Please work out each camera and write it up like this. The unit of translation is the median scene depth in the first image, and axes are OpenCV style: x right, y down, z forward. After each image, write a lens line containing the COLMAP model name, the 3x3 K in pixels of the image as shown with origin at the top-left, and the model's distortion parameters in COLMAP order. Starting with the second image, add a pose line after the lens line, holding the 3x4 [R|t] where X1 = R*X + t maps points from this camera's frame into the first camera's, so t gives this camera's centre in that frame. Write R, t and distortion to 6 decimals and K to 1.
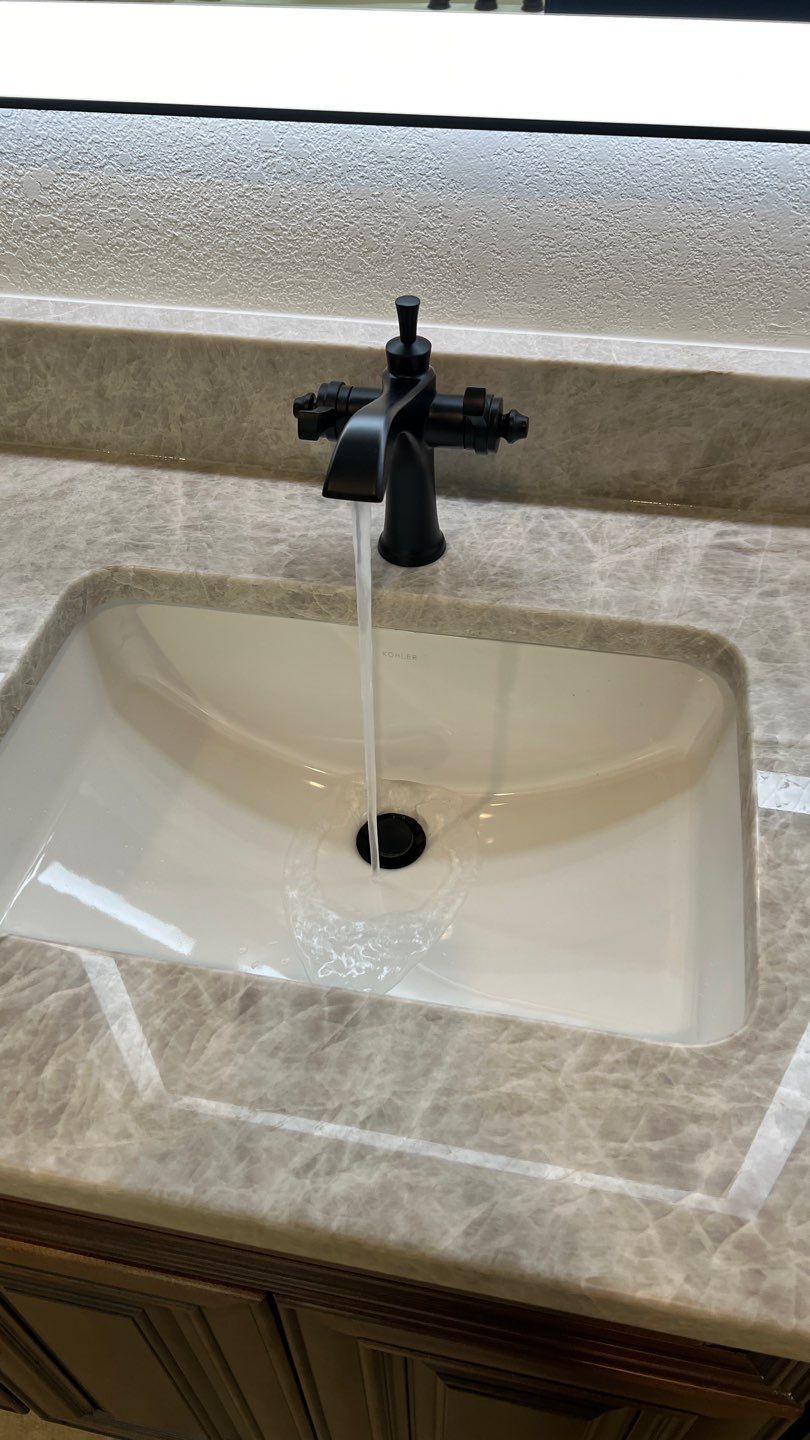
lens RADIAL K [[1104.2, 0, 405.0], [0, 1104.2, 720.0], [0, 0, 1]] dist [0.000884, -0.000458]
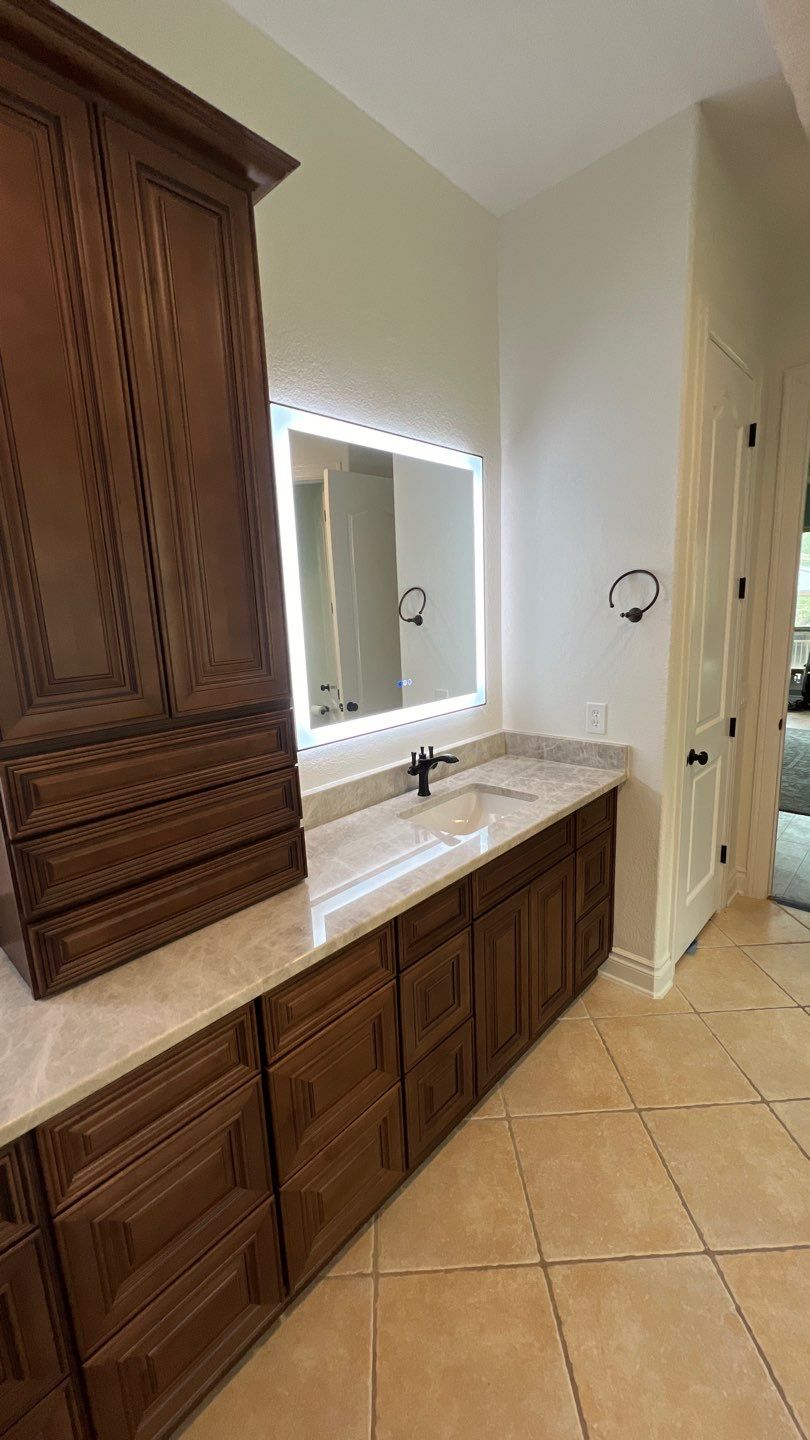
lens RADIAL K [[576.0, 0, 402.7], [0, 576.0, 721.2], [0, 0, 1]] dist [0.000536, -0.000163]
pose [[0.533287, -0.168995, 0.828882, -2.190365], [0.632197, 0.730671, -0.257772, 0.215472], [-0.562078, 0.661484, 0.496496, -0.476568]]
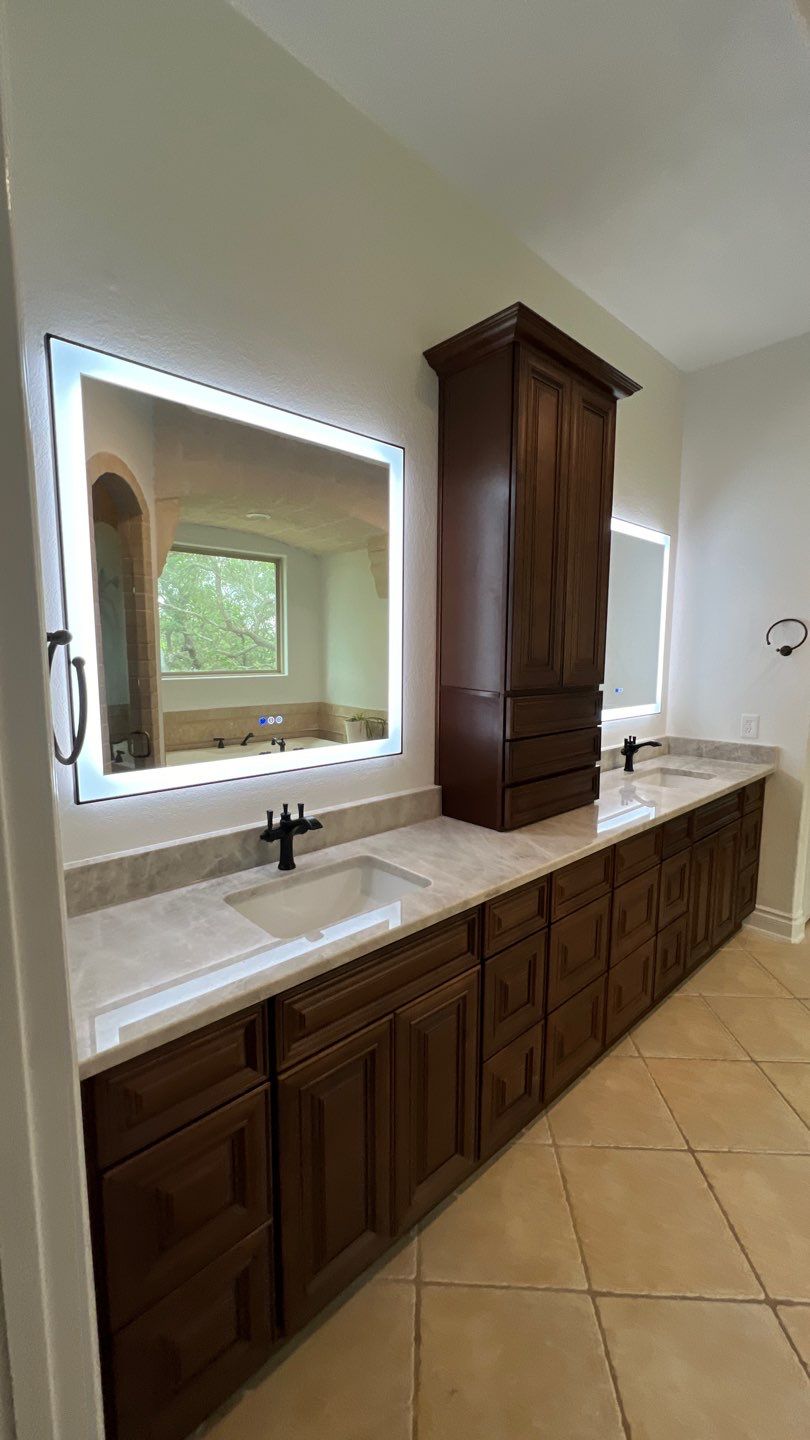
lens RADIAL K [[576.0, 0, 402.7], [0, 576.0, 721.2], [0, 0, 1]] dist [0.000536, -0.000163]
pose [[0.593173, -0.075888, 0.801490, -3.796141], [0.570345, 0.742243, -0.351827, 0.079691], [-0.568201, 0.665820, 0.483560, -0.168957]]
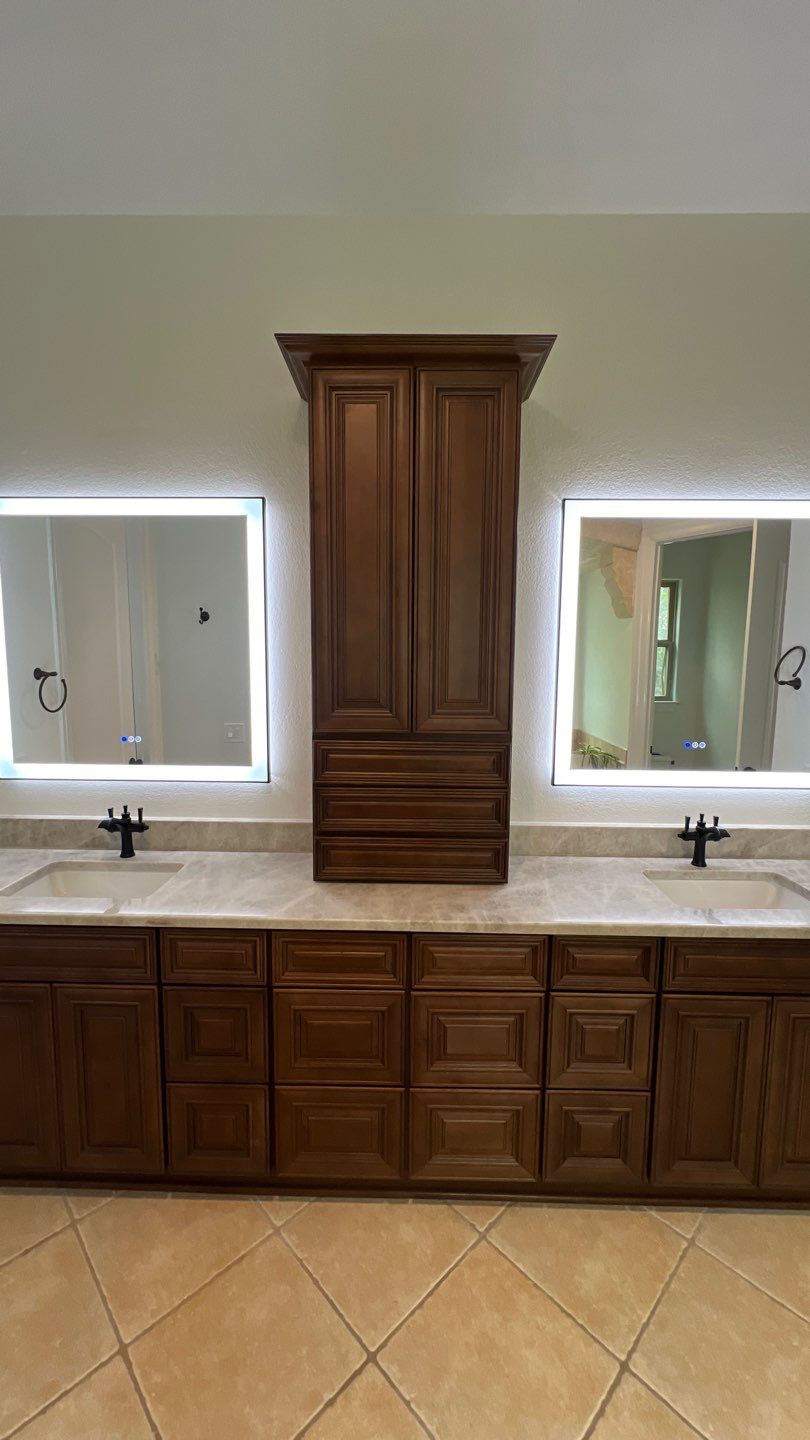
lens RADIAL K [[576.0, 0, 402.7], [0, 576.0, 721.2], [0, 0, 1]] dist [0.000536, -0.000163]
pose [[0.984233, 0.008072, 0.176690, -1.713242], [0.107611, 0.765473, -0.634406, 0.814655], [-0.140373, 0.643418, 0.752535, -1.100772]]
